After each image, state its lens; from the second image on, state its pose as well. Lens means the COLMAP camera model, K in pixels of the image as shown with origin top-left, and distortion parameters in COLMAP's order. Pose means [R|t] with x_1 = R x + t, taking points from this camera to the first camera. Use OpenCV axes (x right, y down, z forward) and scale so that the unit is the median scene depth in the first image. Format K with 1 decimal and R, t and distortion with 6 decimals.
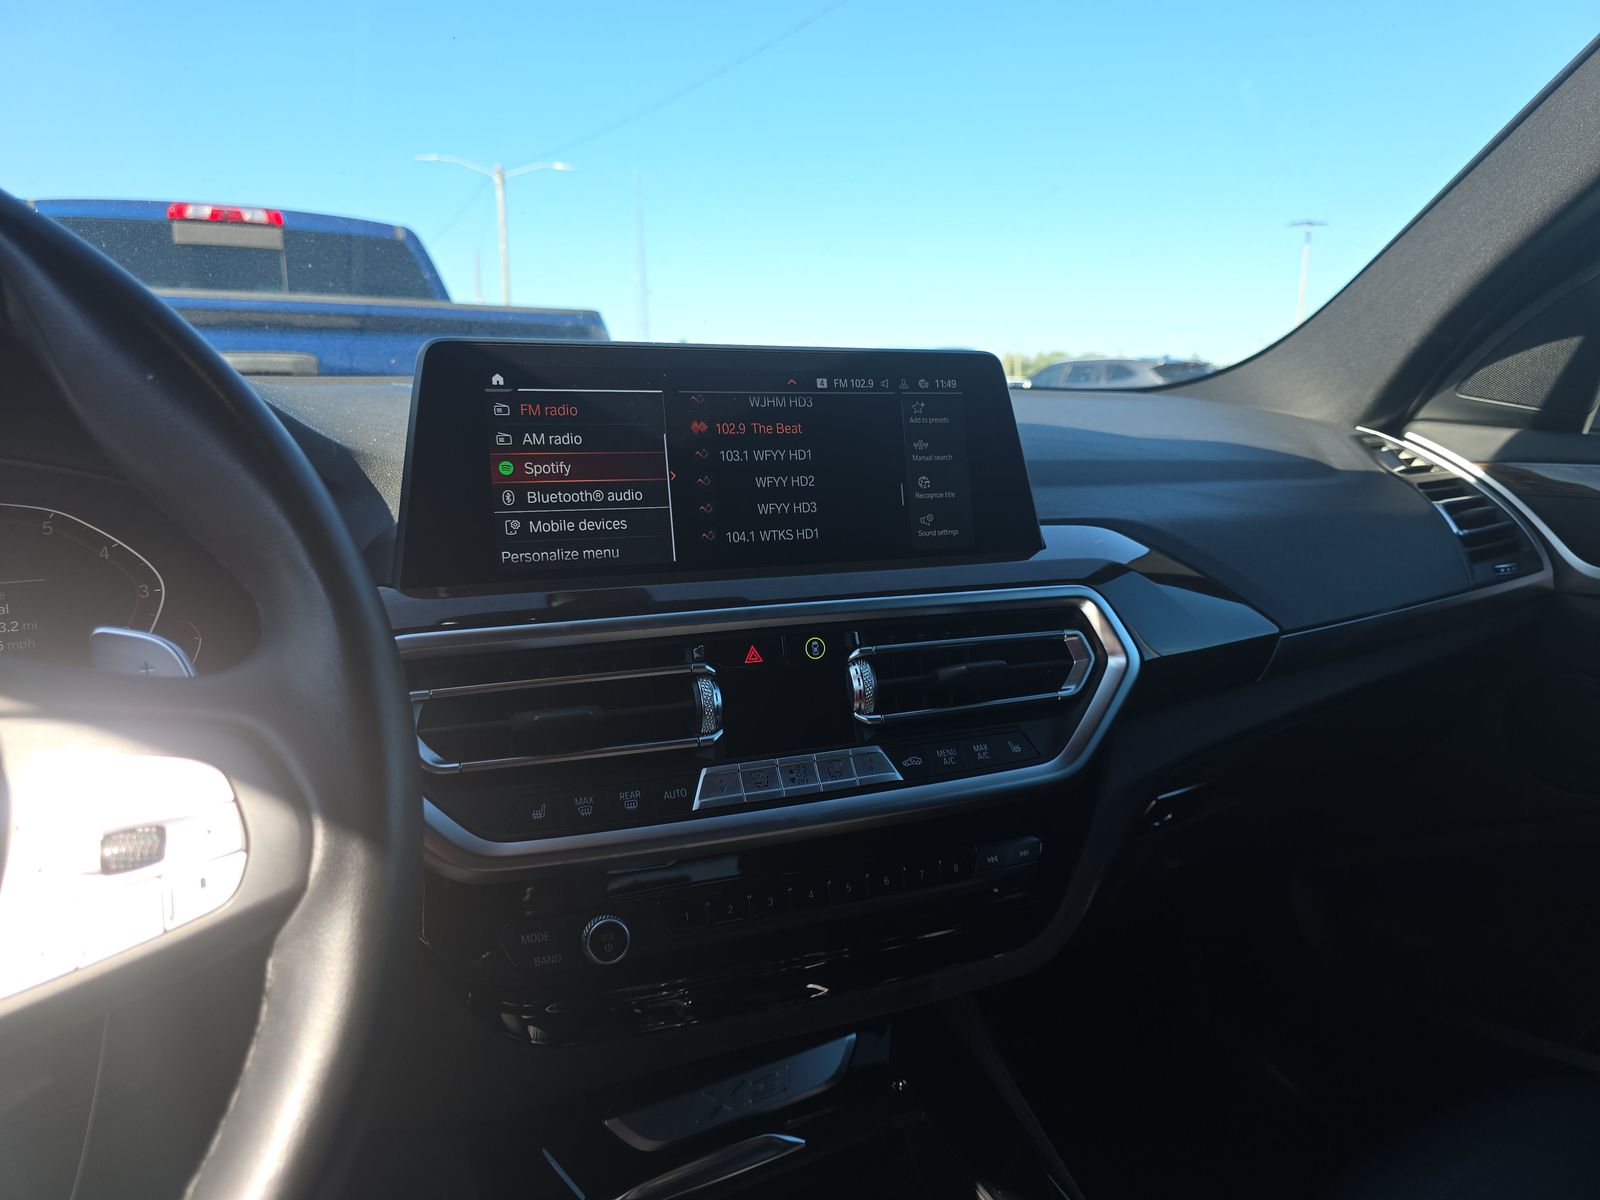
lens RADIAL K [[1071.7, 0, 805.9], [0, 1071.7, 589.0], [0, 0, 1]] dist [-0.005146, -0.004950]
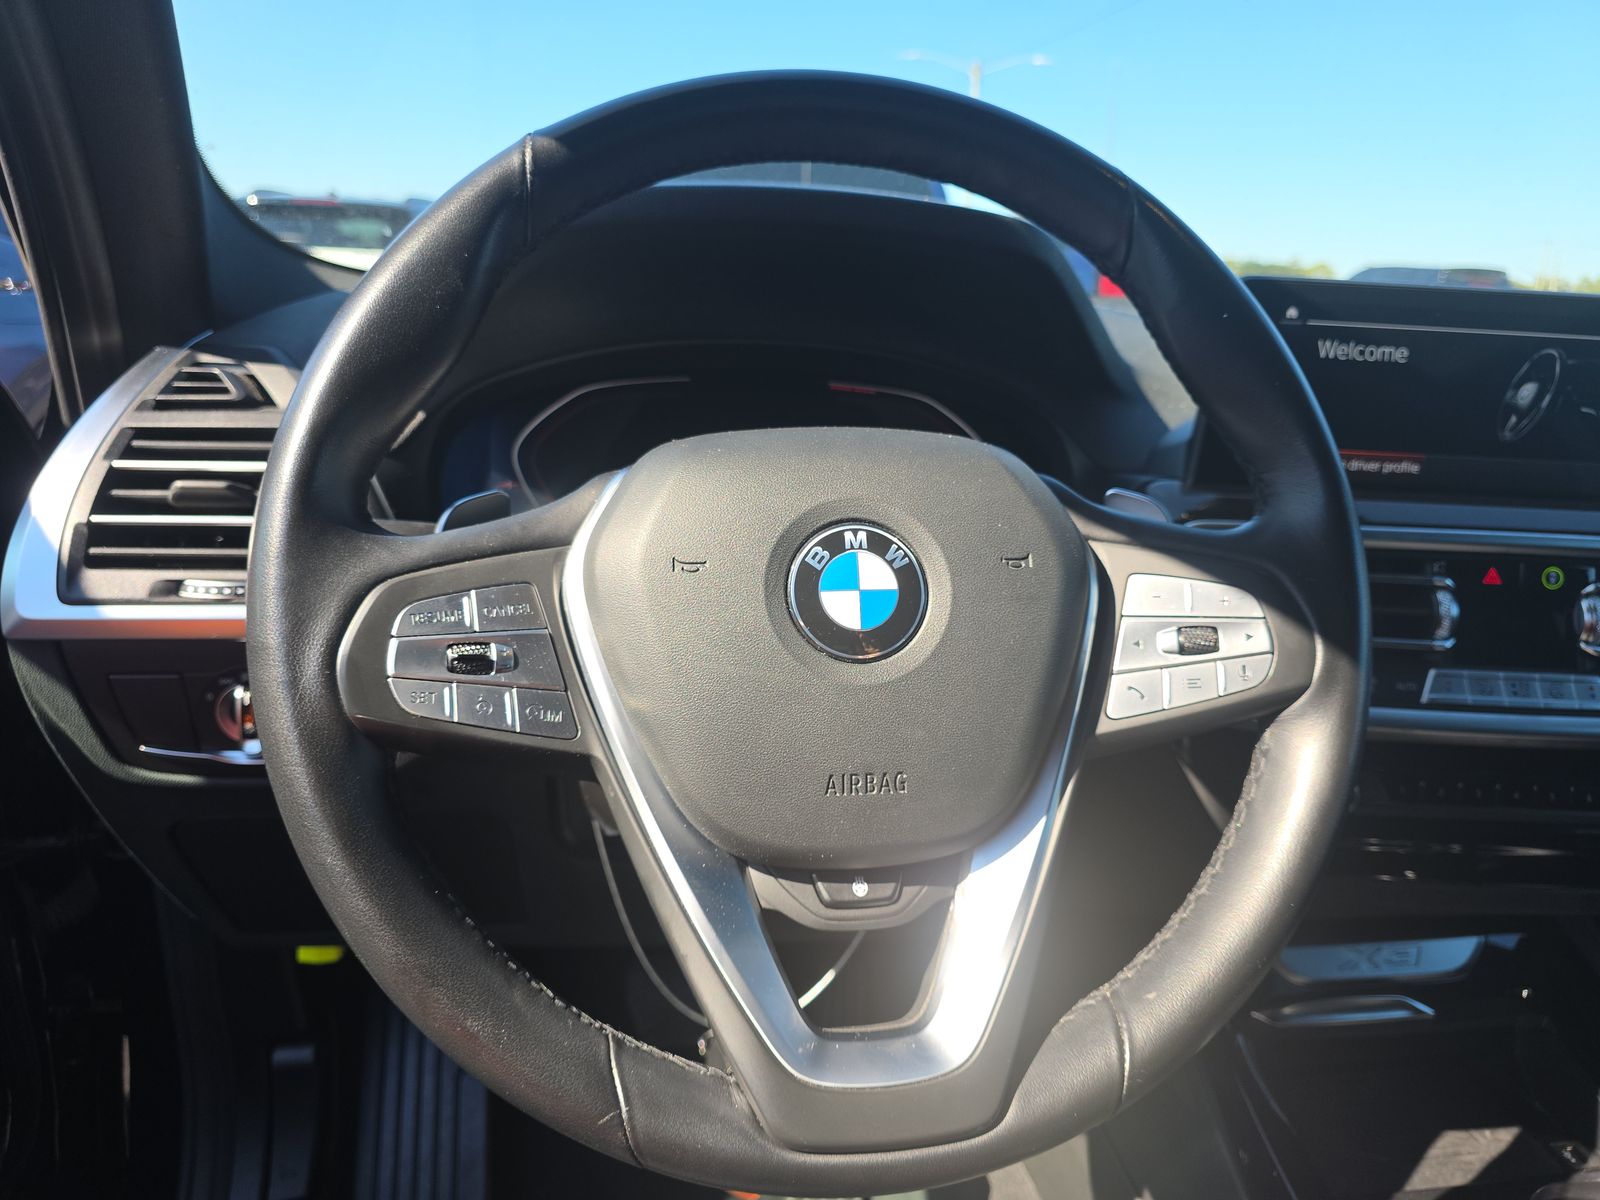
lens RADIAL K [[1071.7, 0, 799.0], [0, 1071.7, 611.4], [0, 0, 1]] dist [-0.005146, -0.004950]
pose [[0.917301, 0.144687, -0.370977, -0.280469], [-0.106952, 0.986939, 0.120465, 0.039497], [0.383562, -0.070826, 0.920795, -0.280695]]
